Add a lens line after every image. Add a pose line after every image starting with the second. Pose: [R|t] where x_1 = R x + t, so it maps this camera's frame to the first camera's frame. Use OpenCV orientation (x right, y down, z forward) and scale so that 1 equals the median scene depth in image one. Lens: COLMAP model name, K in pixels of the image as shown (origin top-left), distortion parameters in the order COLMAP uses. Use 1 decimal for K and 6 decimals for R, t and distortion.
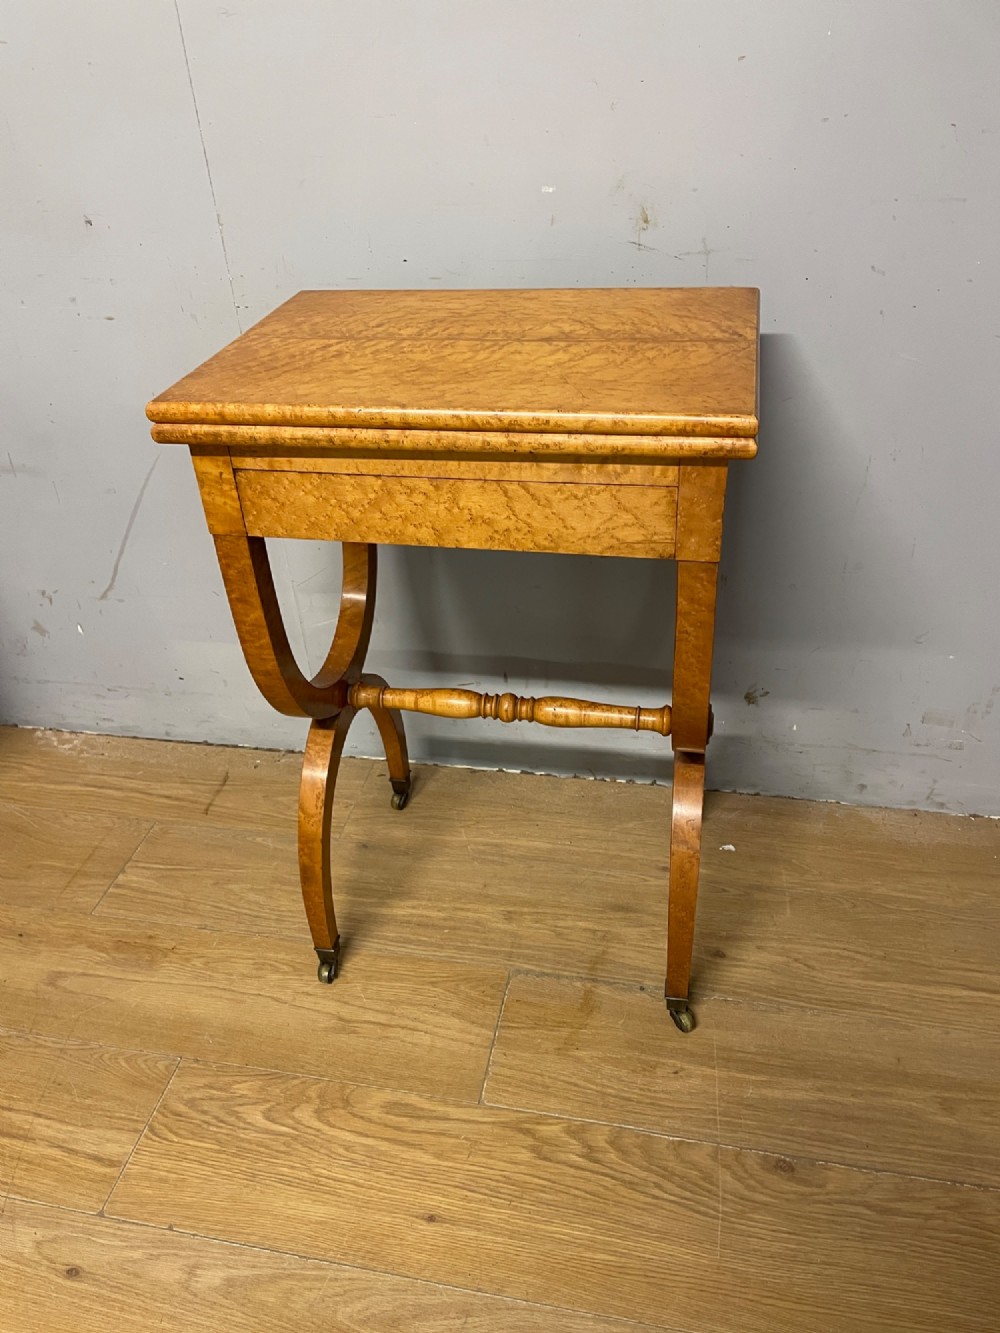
lens RADIAL K [[1017.6, 0, 491.8], [0, 1017.6, 670.5], [0, 0, 1]] dist [0.089787, -0.119106]
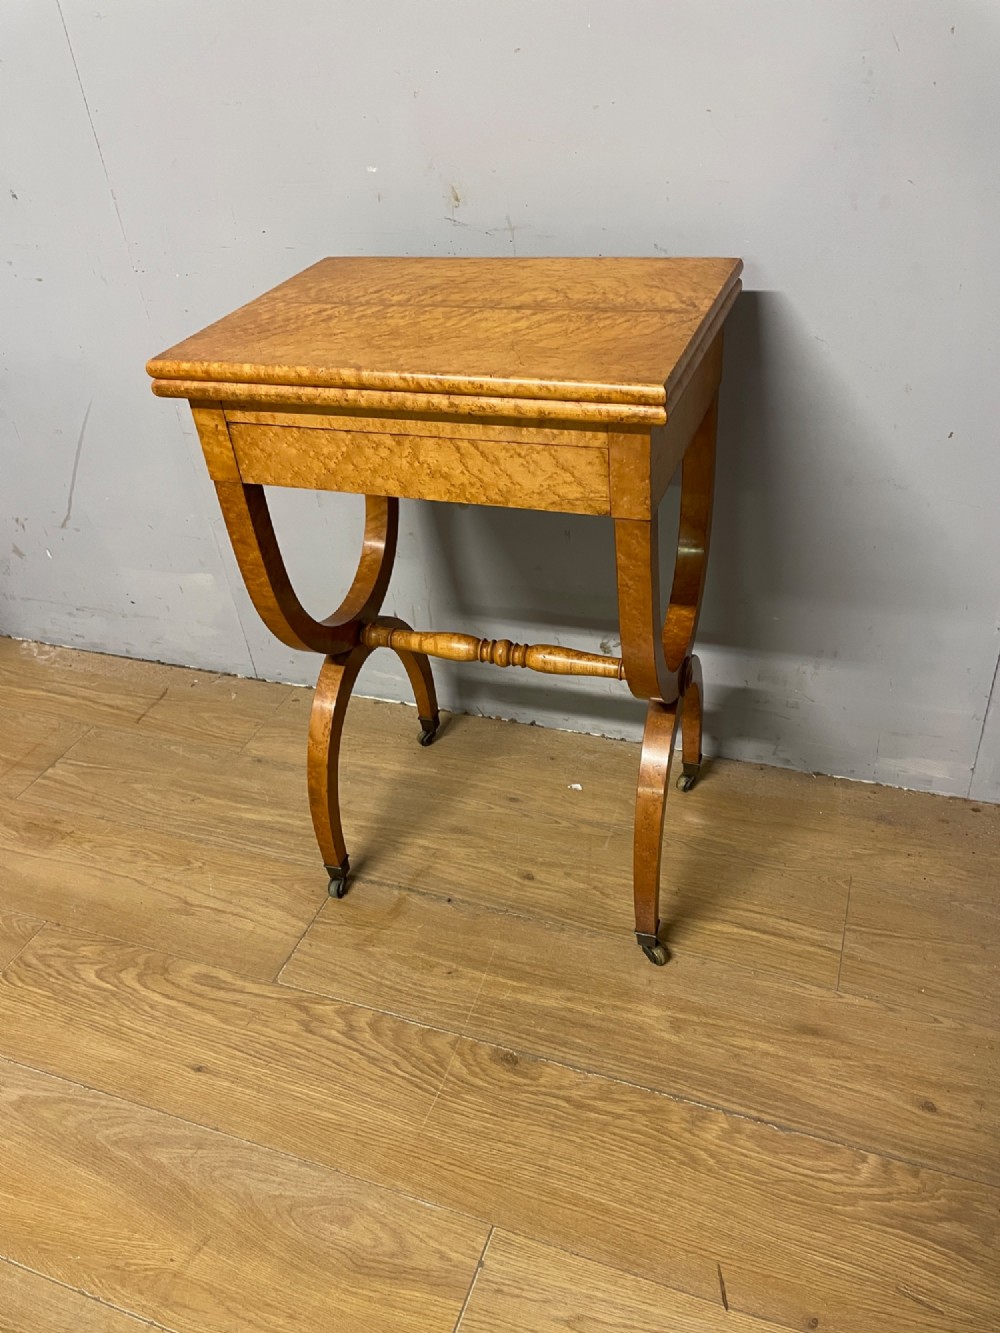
lens RADIAL K [[1017.6, 0, 514.5], [0, 1017.6, 653.3], [0, 0, 1]] dist [0.089787, -0.119106]
pose [[0.989134, 0.061602, -0.133486, 0.378606], [-0.058178, 0.997873, 0.029405, 0.008657], [0.135013, -0.021320, 0.990614, -0.082828]]
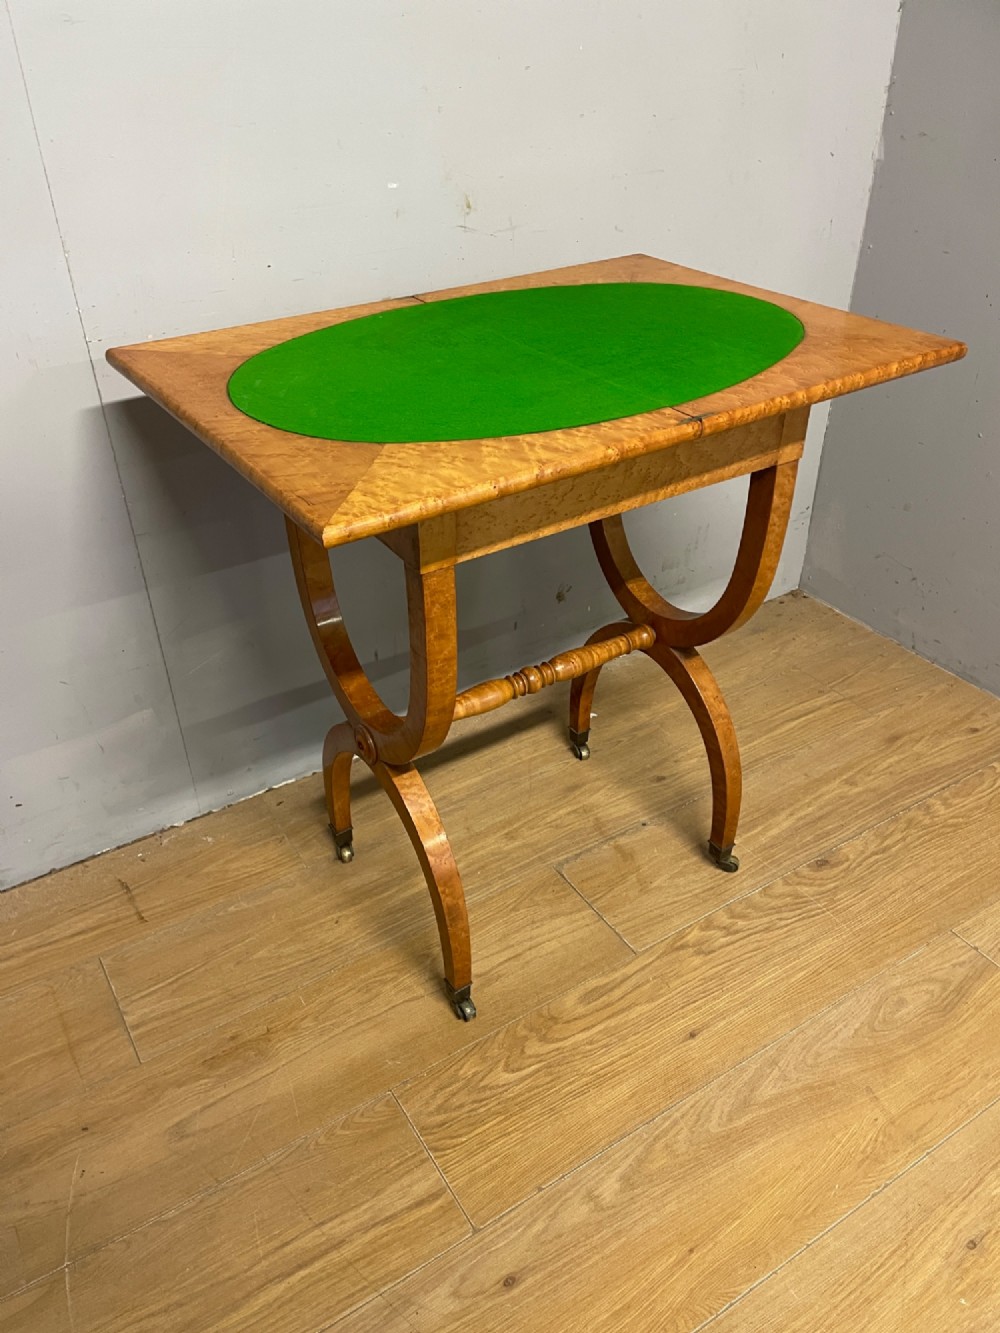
lens RADIAL K [[1017.6, 0, 493.0], [0, 1017.6, 674.3], [0, 0, 1]] dist [0.089787, -0.119106]
pose [[0.715254, -0.351736, 0.603899, -0.716078], [0.365362, 0.924819, 0.105921, -0.055878], [-0.595754, 0.144881, 0.789992, 0.129286]]
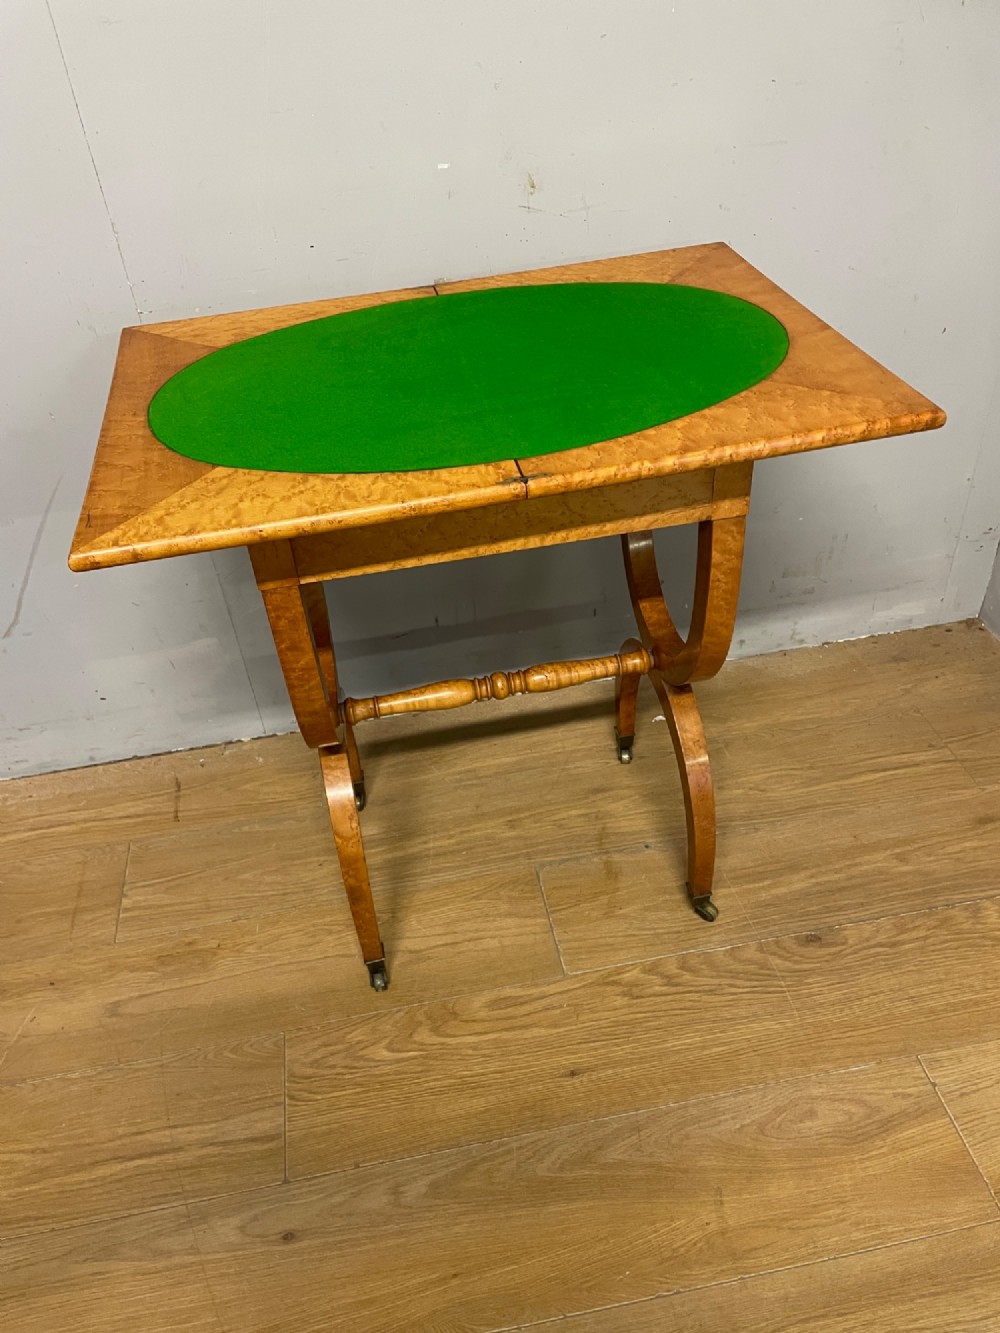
lens RADIAL K [[1017.6, 0, 490.3], [0, 1017.6, 671.5], [0, 0, 1]] dist [0.089787, -0.119106]
pose [[0.929460, -0.239547, 0.280573, -0.329356], [0.223068, 0.970661, 0.089769, -0.033559], [-0.293845, -0.020850, 0.955626, -0.069146]]
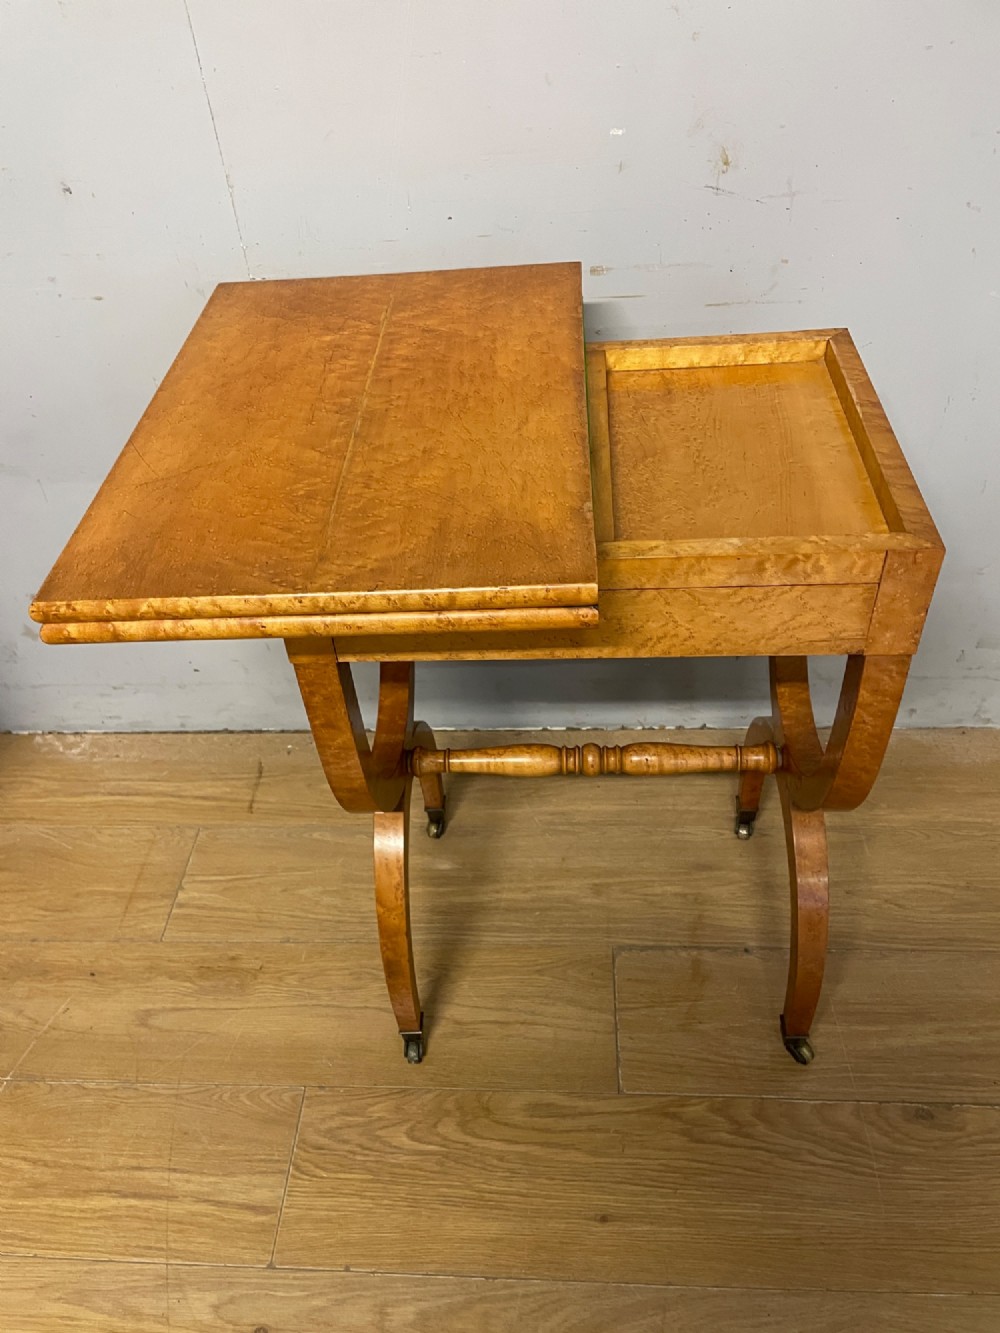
lens RADIAL K [[1017.6, 0, 488.0], [0, 1017.6, 670.1], [0, 0, 1]] dist [0.089787, -0.119106]
pose [[0.988584, -0.111405, 0.101445, -0.194725], [0.096185, 0.984859, 0.144226, -0.146426], [-0.115976, -0.132822, 0.984331, 0.072941]]
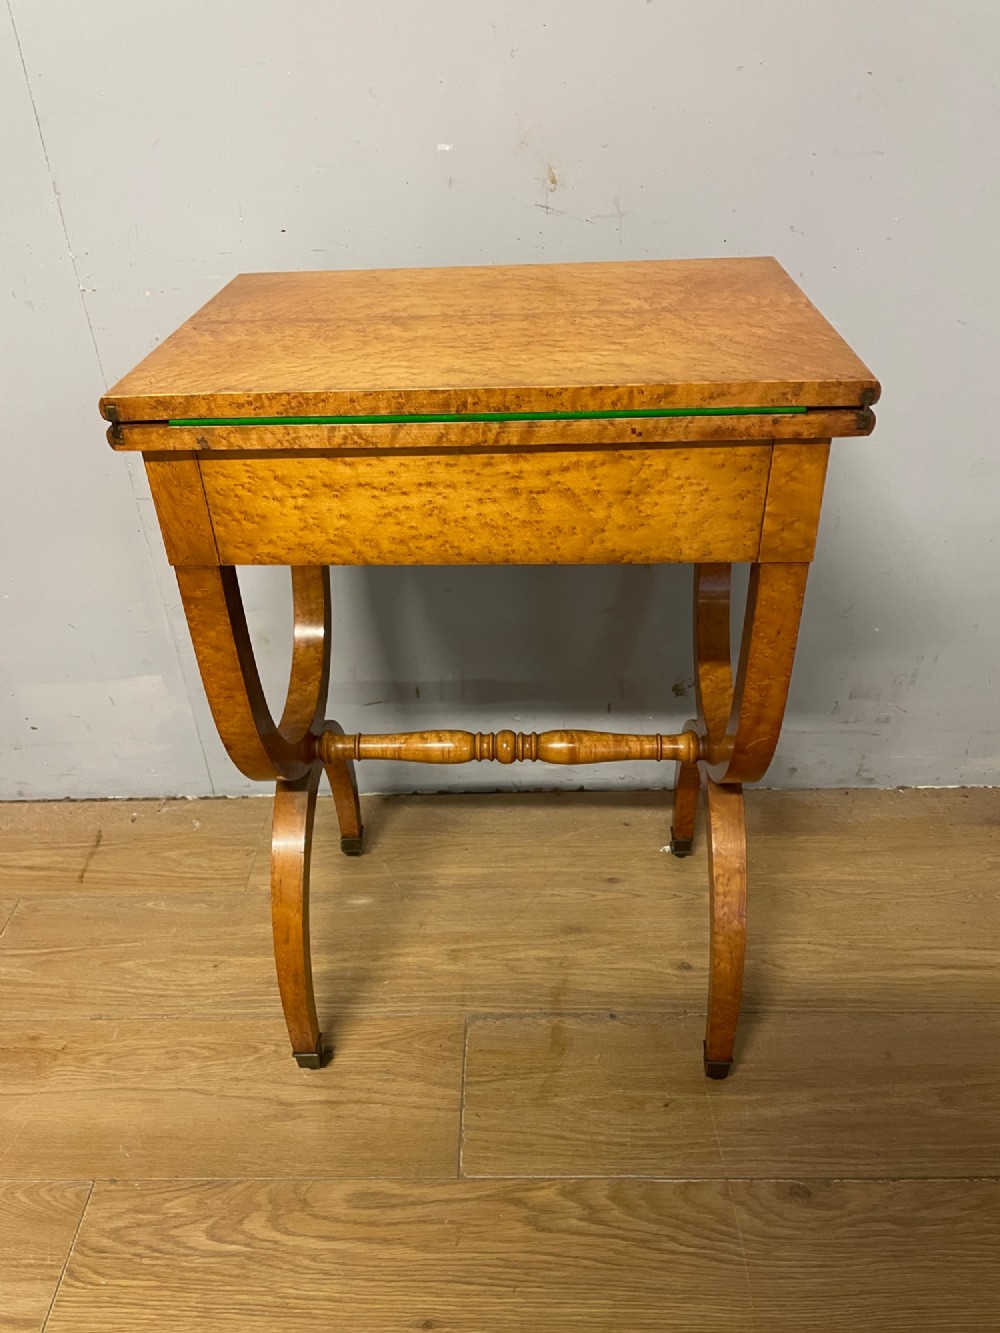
lens RADIAL K [[1017.6, 0, 496.3], [0, 1017.6, 661.4], [0, 0, 1]] dist [0.089787, -0.119106]
pose [[0.981811, -0.086903, 0.168802, -0.090540], [0.089788, 0.995915, -0.009522, -0.007071], [-0.167285, 0.024505, 0.985604, 0.114208]]
